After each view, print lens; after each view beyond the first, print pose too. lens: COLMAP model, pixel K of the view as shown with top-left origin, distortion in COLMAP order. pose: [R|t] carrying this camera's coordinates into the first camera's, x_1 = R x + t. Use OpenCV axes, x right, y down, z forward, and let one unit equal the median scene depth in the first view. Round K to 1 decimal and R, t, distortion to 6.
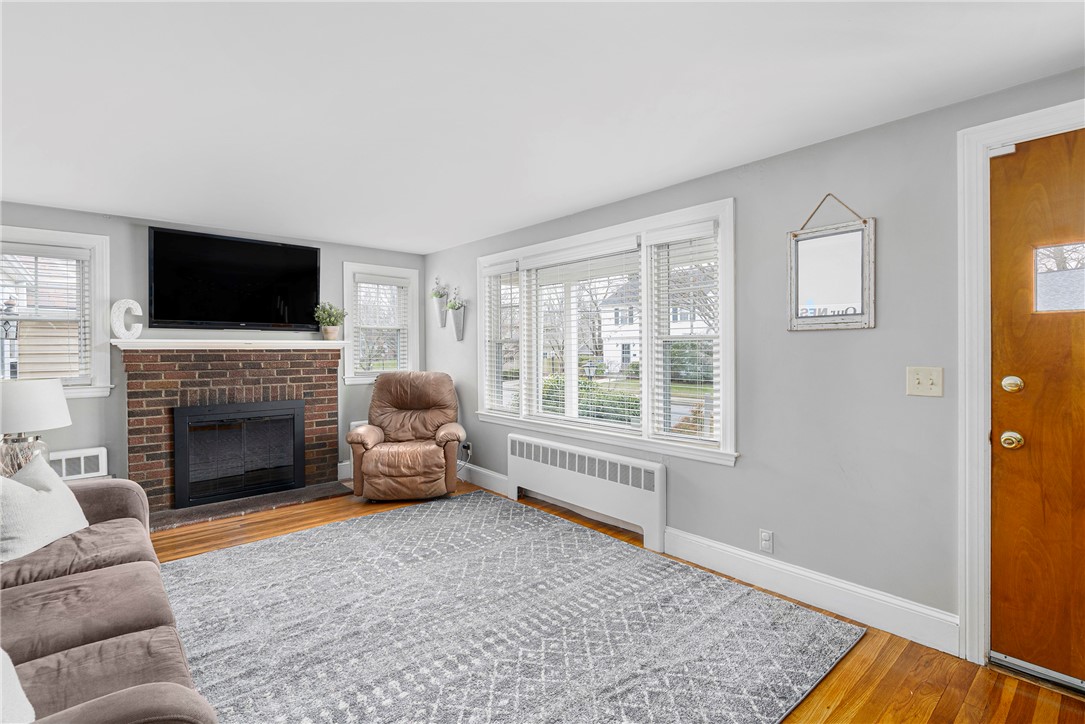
lens RADIAL K [[509.3, 0, 540.4], [0, 509.3, 354.2], [0, 0, 1]] dist [-0.004801, 0.000448]
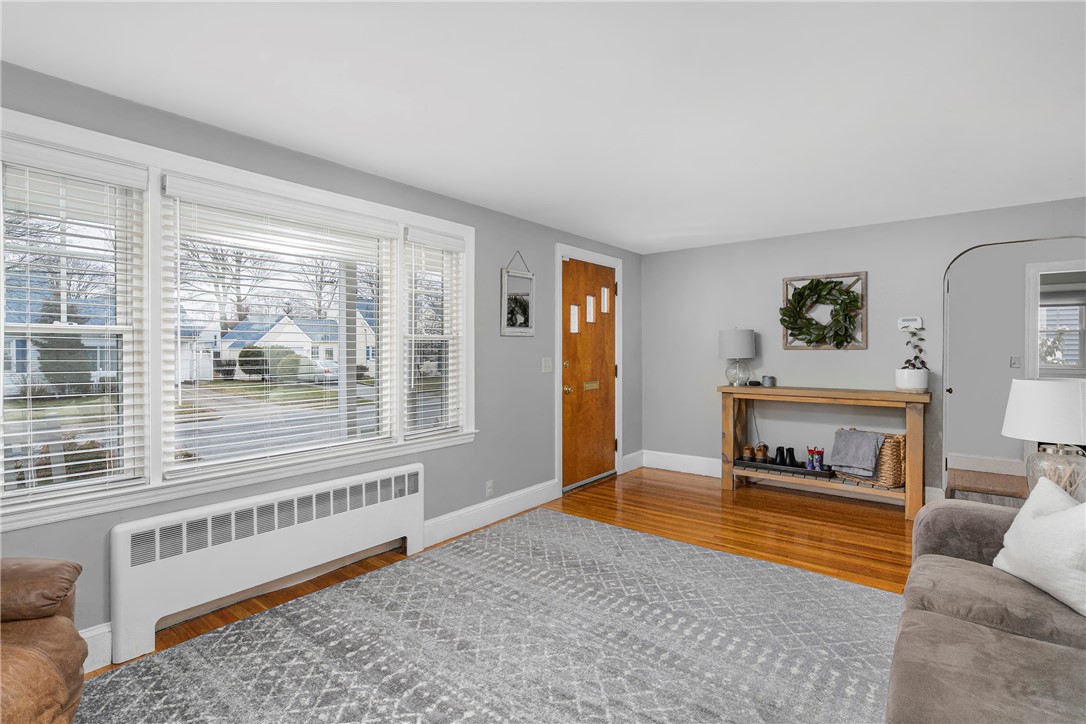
lens RADIAL K [[509.8, 0, 540.9], [0, 509.8, 354.2], [0, 0, 1]] dist [-0.004801, 0.000448]
pose [[-0.164977, -0.007470, 0.986269, -0.670953], [0.010993, 0.999895, 0.009412, -0.004372], [-0.986236, 0.012395, -0.164878, 0.784390]]
